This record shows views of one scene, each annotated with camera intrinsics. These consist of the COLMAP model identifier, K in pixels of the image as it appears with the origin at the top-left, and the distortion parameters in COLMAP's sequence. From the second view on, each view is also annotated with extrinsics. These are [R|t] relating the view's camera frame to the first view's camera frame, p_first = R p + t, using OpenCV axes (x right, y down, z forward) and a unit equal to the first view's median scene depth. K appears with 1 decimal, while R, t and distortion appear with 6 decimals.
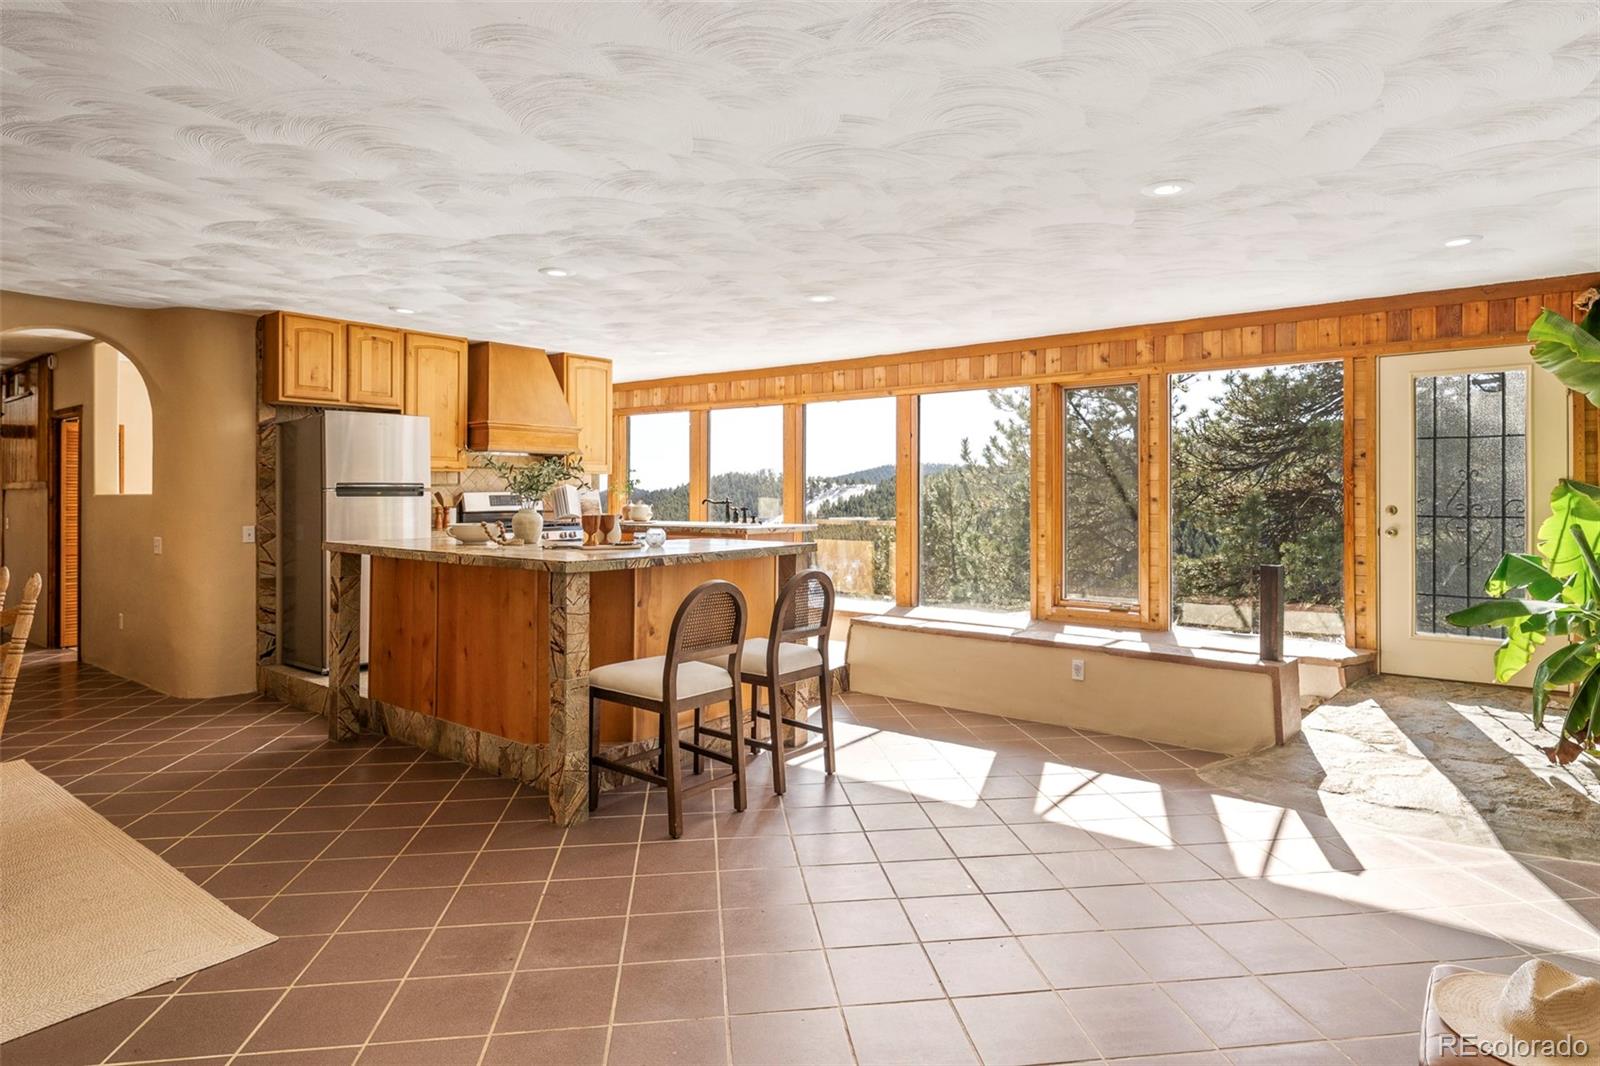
lens RADIAL K [[873.0, 0, 843.4], [0, 873.0, 490.1], [0, 0, 1]] dist [-0.003329, 0.003200]
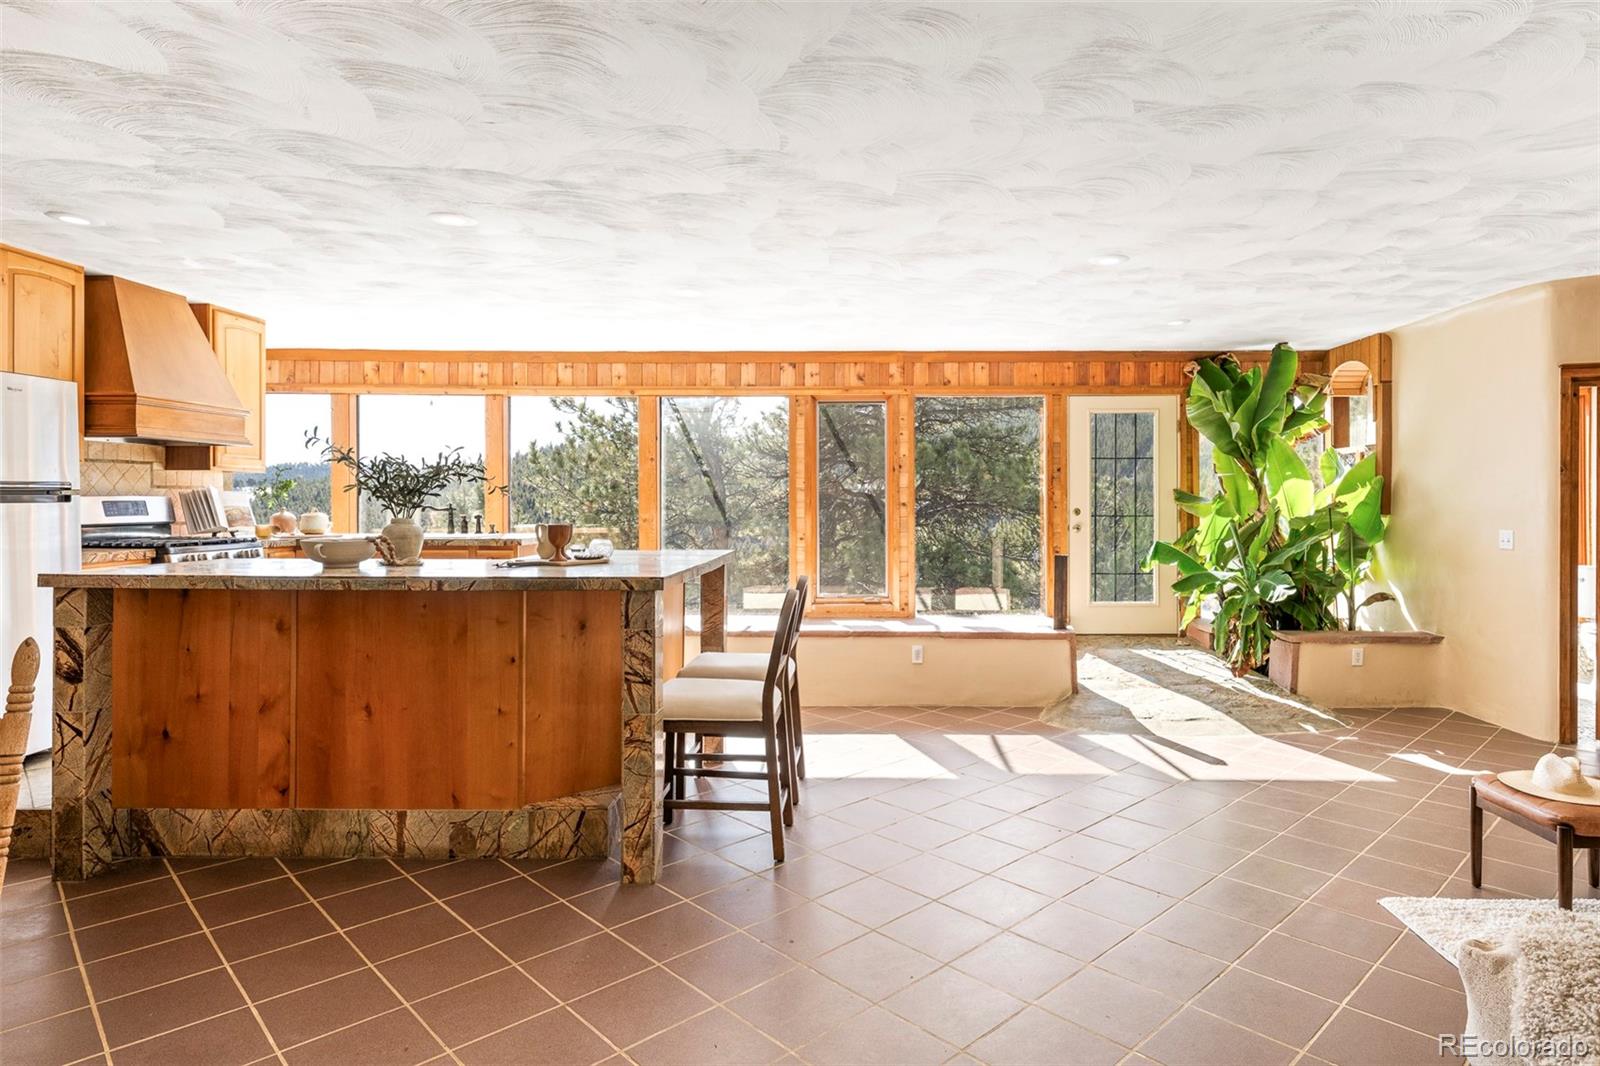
lens RADIAL K [[873.0, 0, 874.8], [0, 873.0, 503.7], [0, 0, 1]] dist [-0.003329, 0.003200]
pose [[0.802453, -0.002646, 0.596710, -0.403990], [-0.003971, 0.999944, 0.009774, -0.000487], [-0.596703, -0.010213, 0.802398, 0.108166]]
